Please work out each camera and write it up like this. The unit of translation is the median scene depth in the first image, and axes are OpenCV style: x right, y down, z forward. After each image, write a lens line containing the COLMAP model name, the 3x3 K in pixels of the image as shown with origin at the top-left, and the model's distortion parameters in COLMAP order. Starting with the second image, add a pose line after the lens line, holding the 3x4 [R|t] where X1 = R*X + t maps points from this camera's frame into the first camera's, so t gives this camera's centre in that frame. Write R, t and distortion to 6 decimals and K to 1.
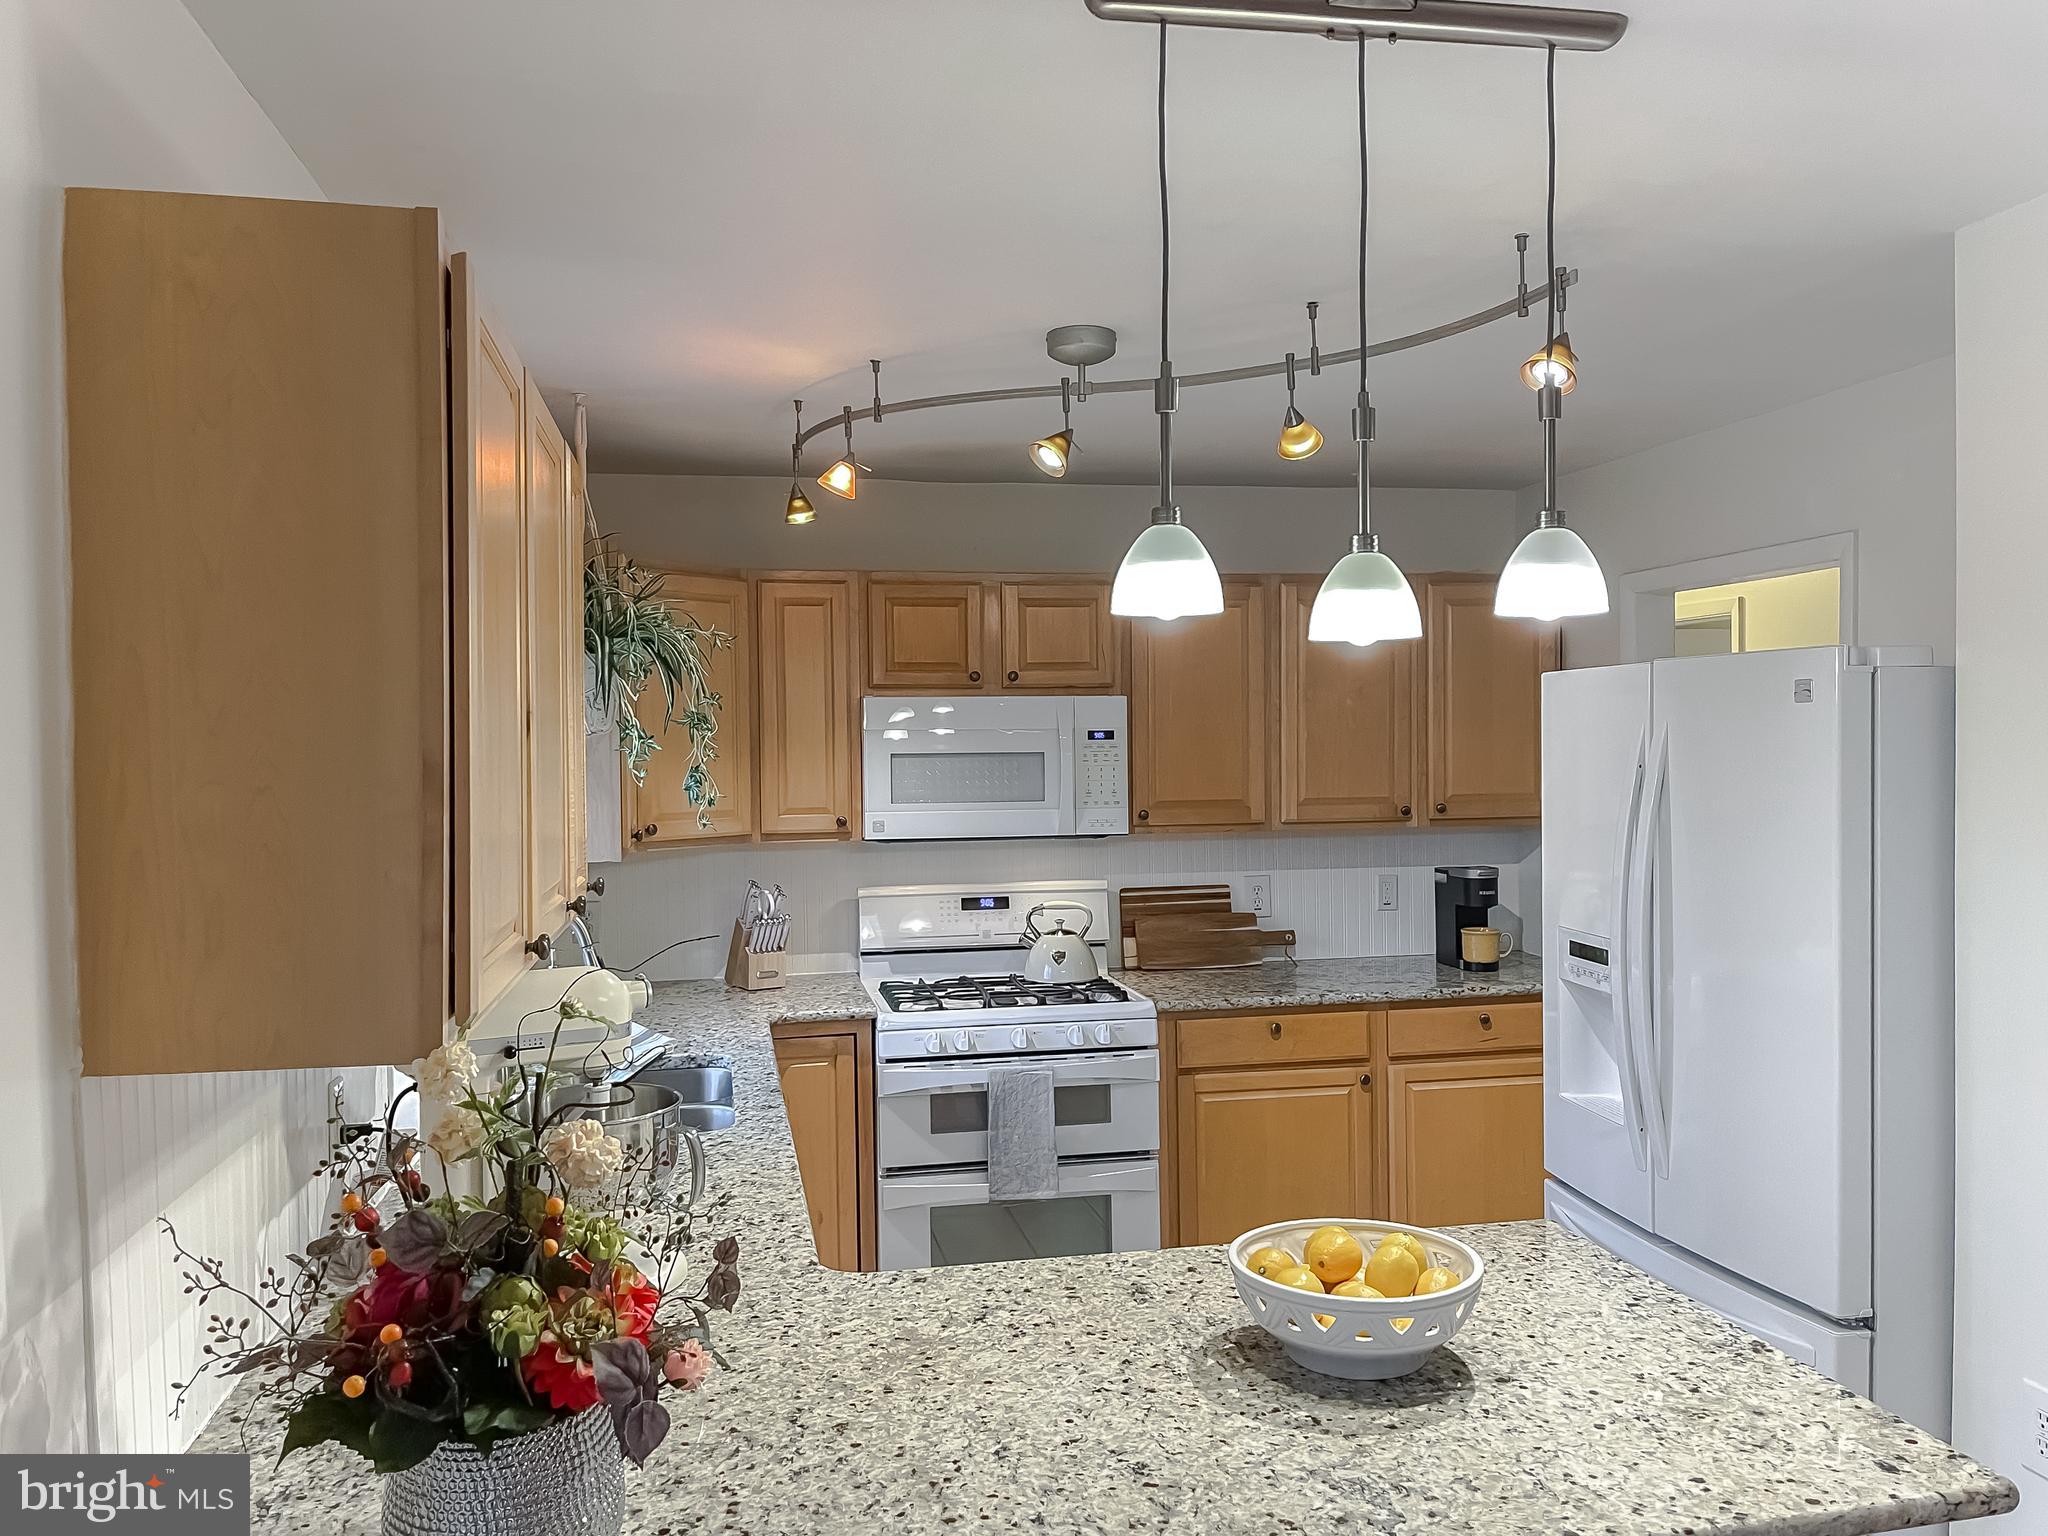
lens RADIAL K [[1684.8, 0, 1067.0], [0, 1684.8, 803.2], [0, 0, 1]] dist [0.022427, -0.006983]
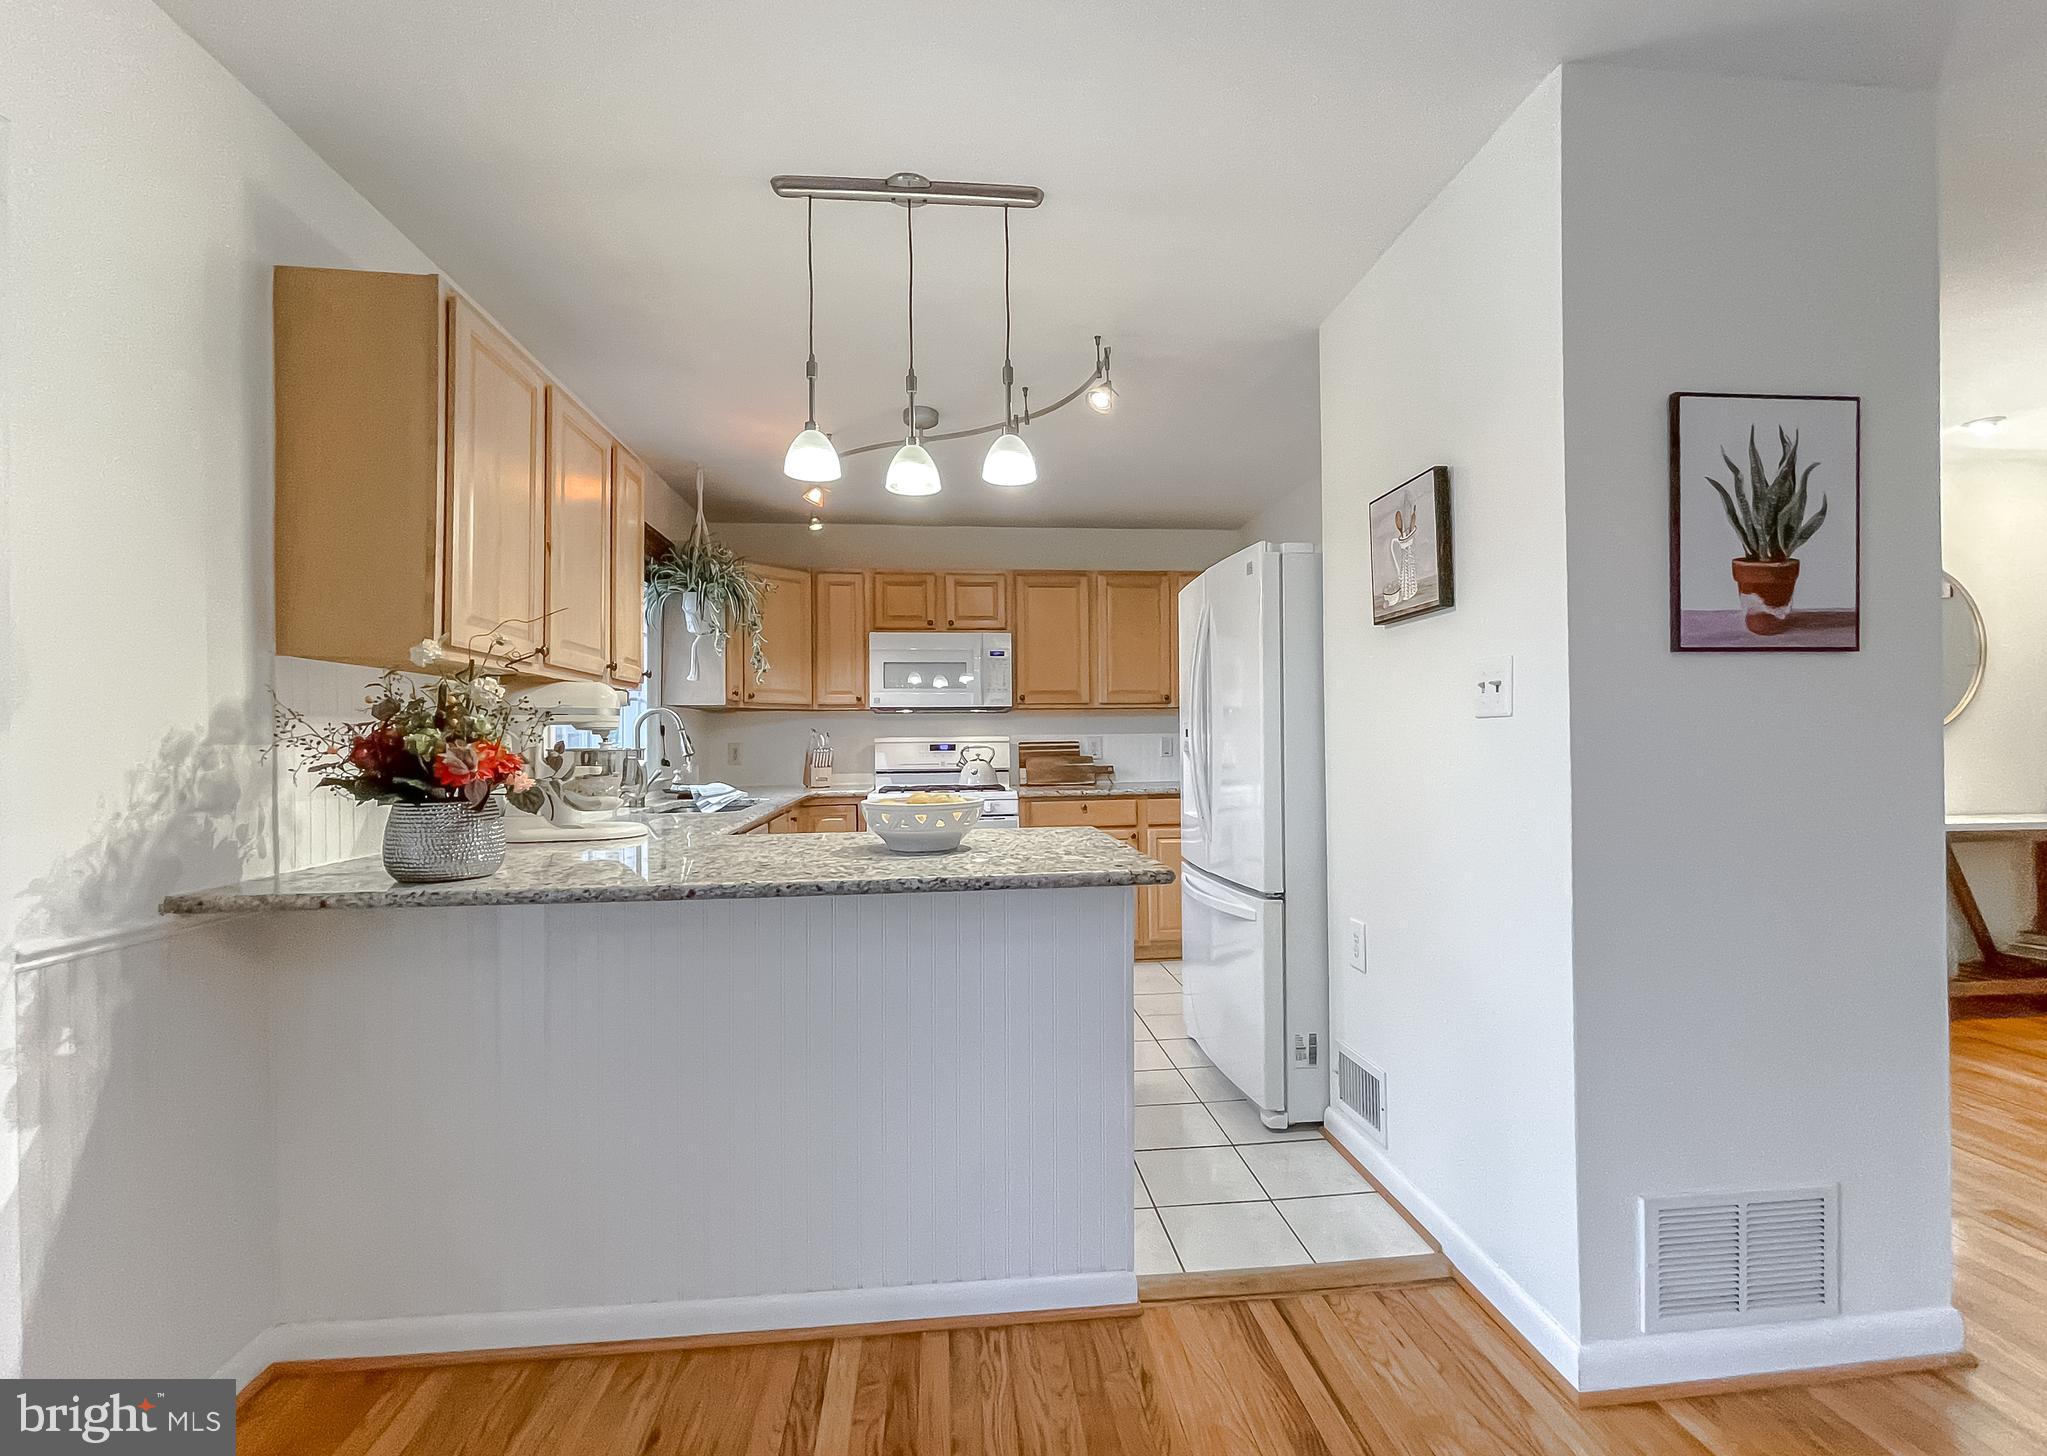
lens RADIAL K [[944.2, 0, 1029.2], [0, 944.2, 737.1], [0, 0, 1]] dist [-0.001083, 0.000061]
pose [[0.996679, 0.001826, -0.081404, 0.144165], [-0.004058, 0.999620, -0.027264, 0.082628], [0.081324, 0.027504, 0.996308, -0.045473]]
